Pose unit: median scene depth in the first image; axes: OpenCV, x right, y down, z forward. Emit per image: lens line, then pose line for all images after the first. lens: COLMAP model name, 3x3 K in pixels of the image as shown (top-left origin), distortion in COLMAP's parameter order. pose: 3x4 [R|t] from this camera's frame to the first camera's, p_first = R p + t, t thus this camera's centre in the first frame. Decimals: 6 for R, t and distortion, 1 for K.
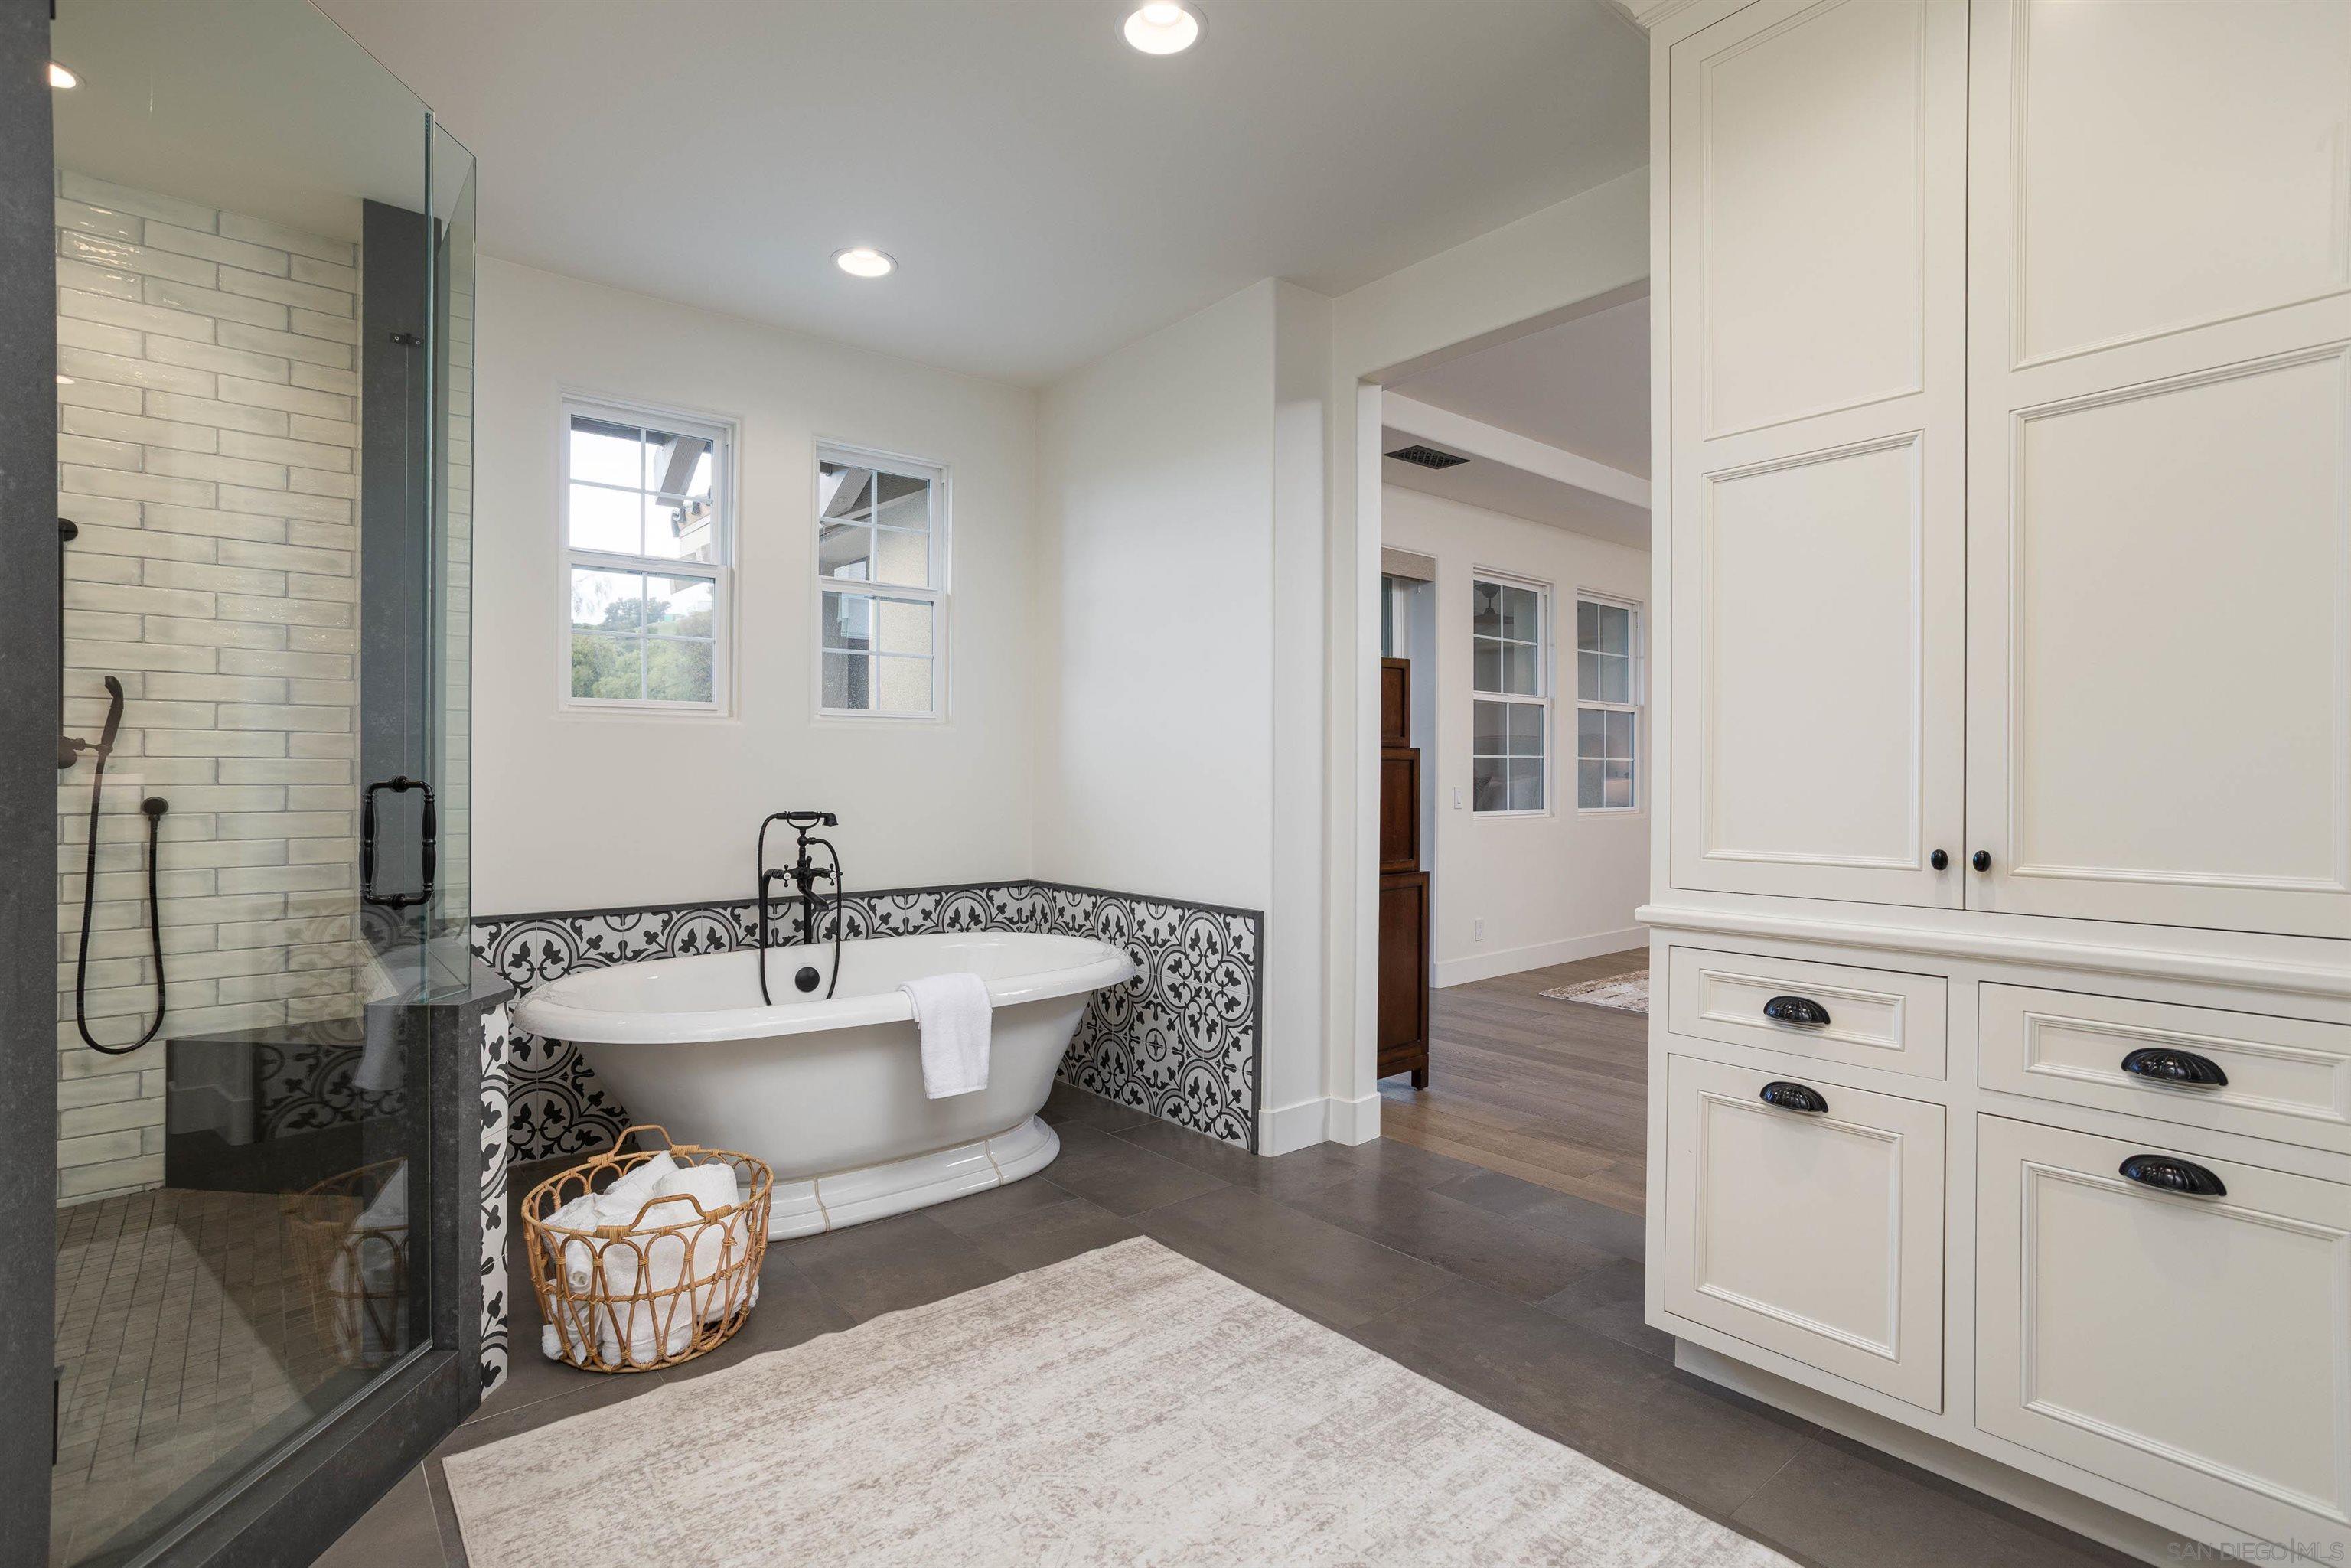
lens RADIAL K [[1129.2, 0, 1171.8], [0, 1129.2, 789.1], [0, 0, 1]] dist [-0.051751, 0.027997]
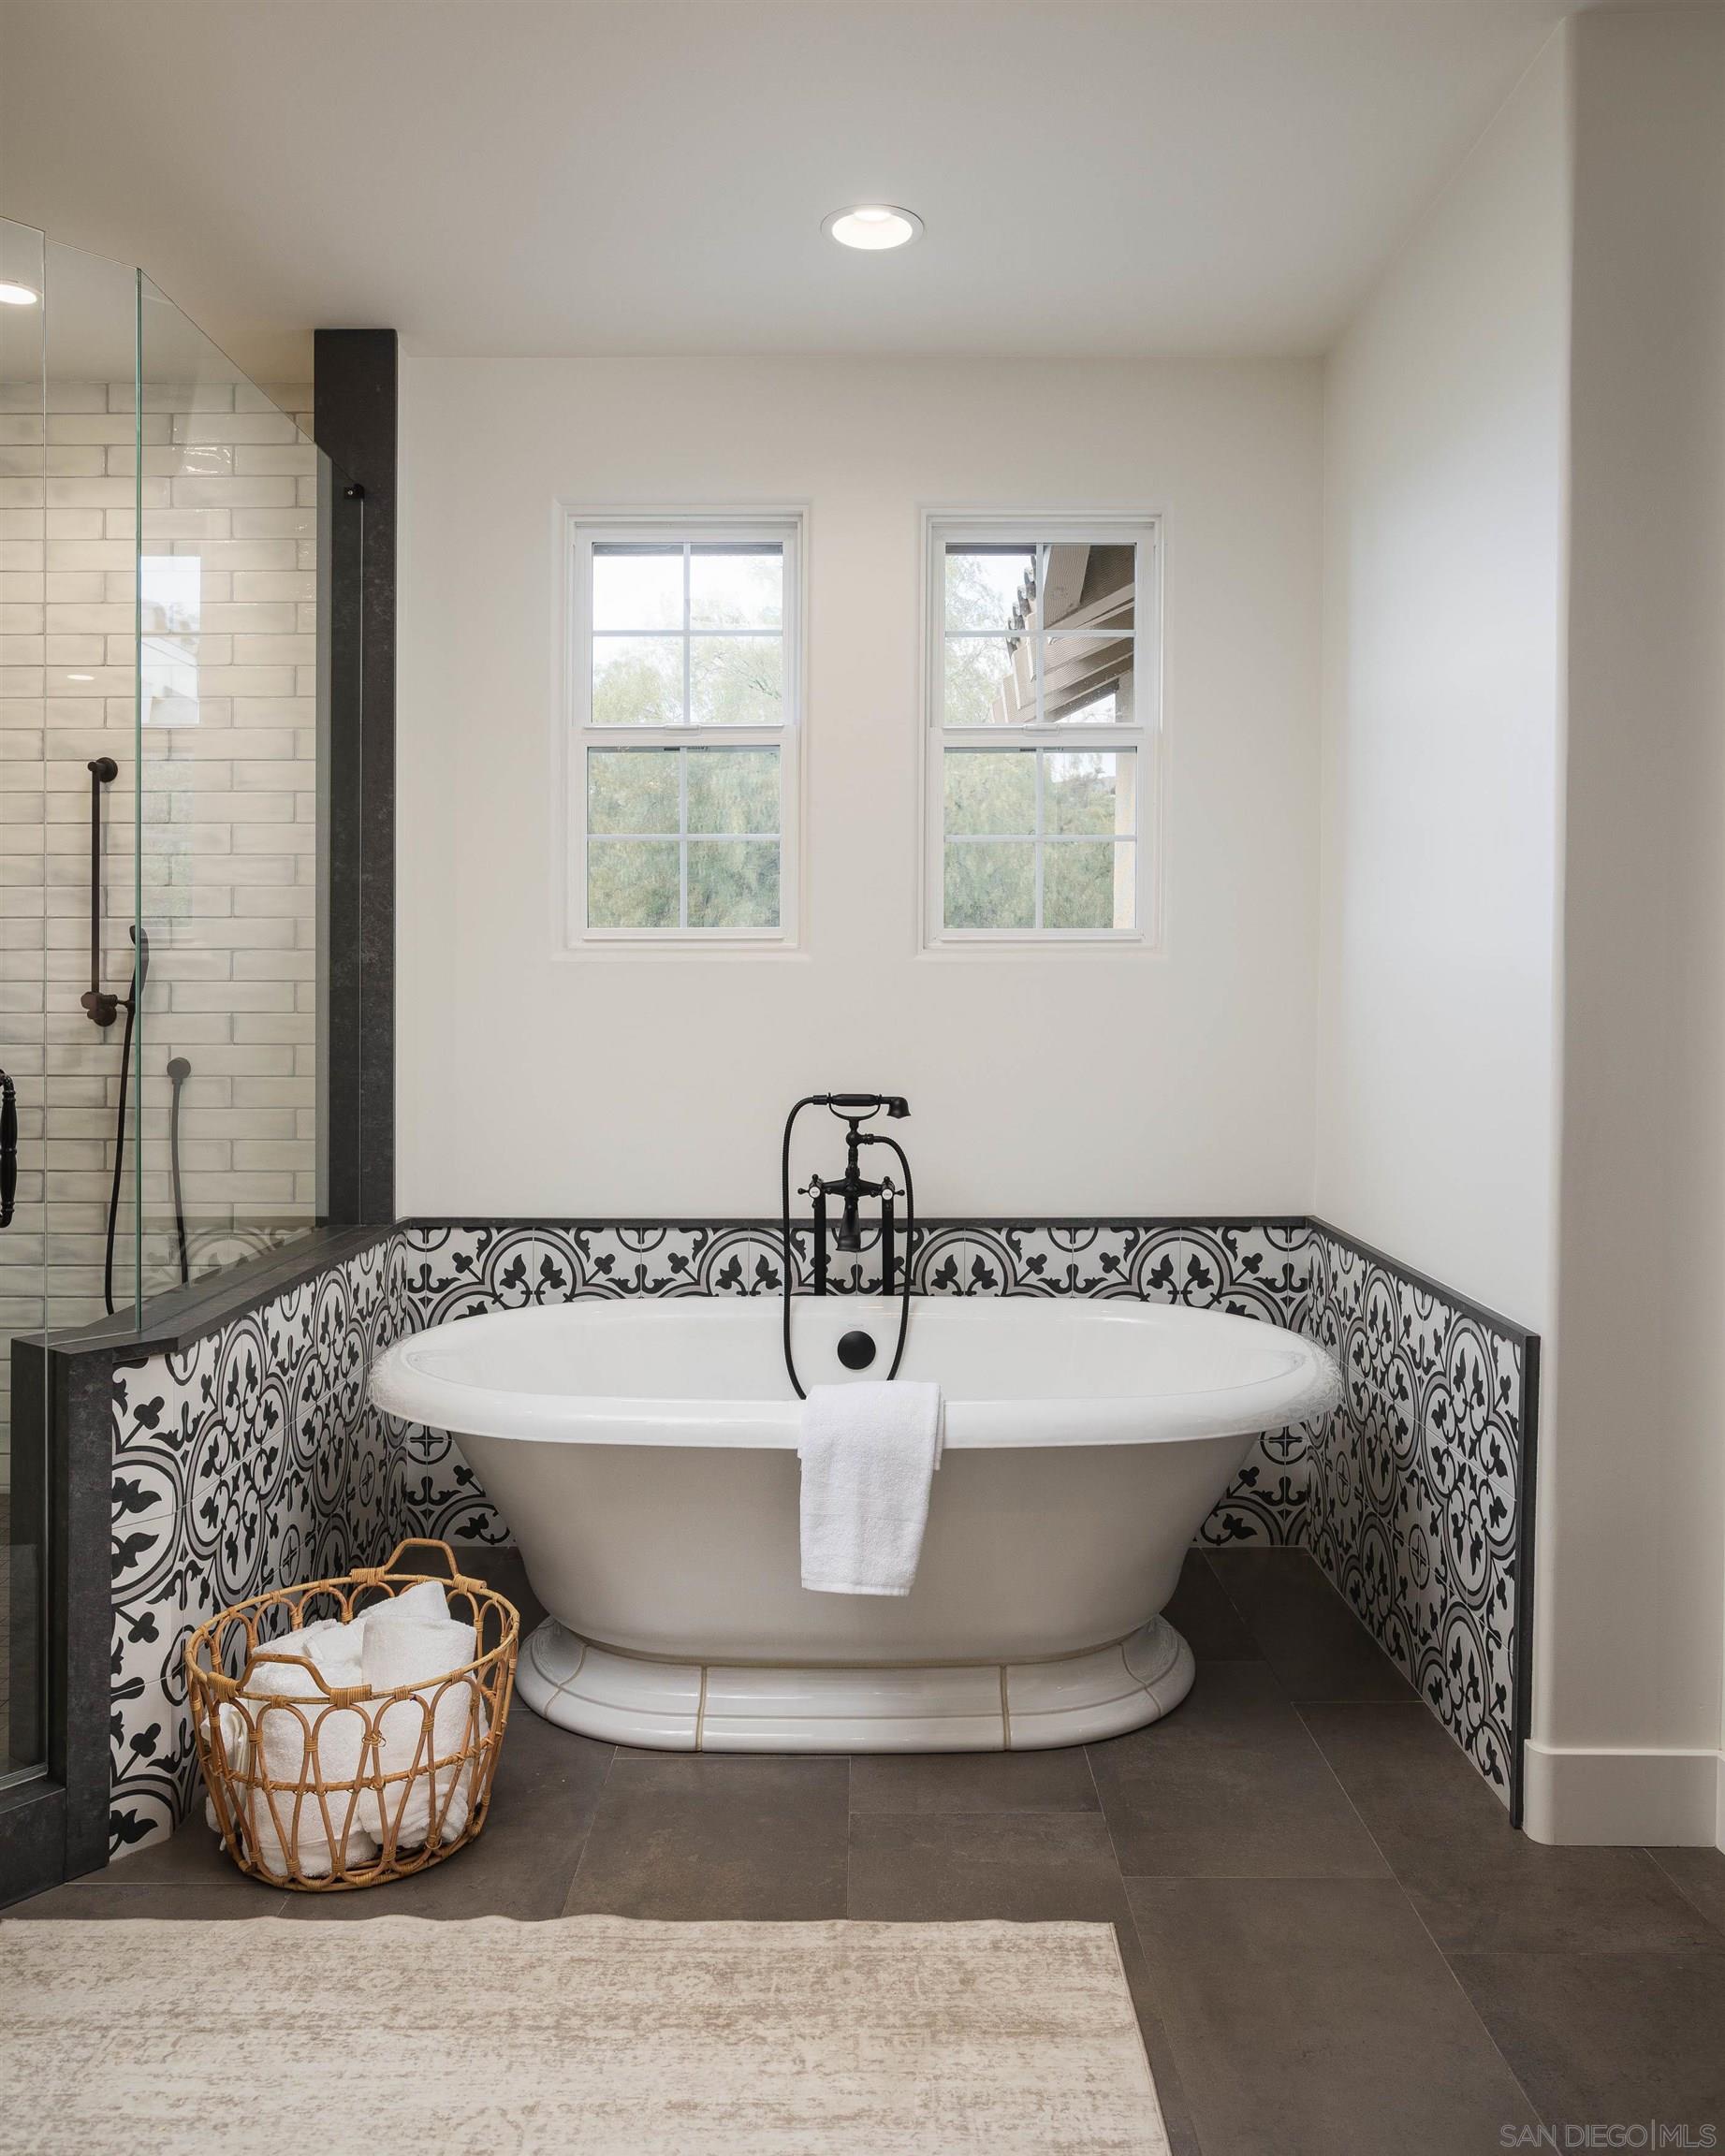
lens RADIAL K [[1692.9, 0, 862.5], [0, 1692.9, 1016.6], [0, 0, 1]] dist [0.004425, -0.001947]
pose [[0.766704, -0.008430, -0.641946, 0.359728], [-0.005179, 0.999800, -0.019315, -0.003145], [0.641980, 0.018134, 0.766507, 0.295074]]
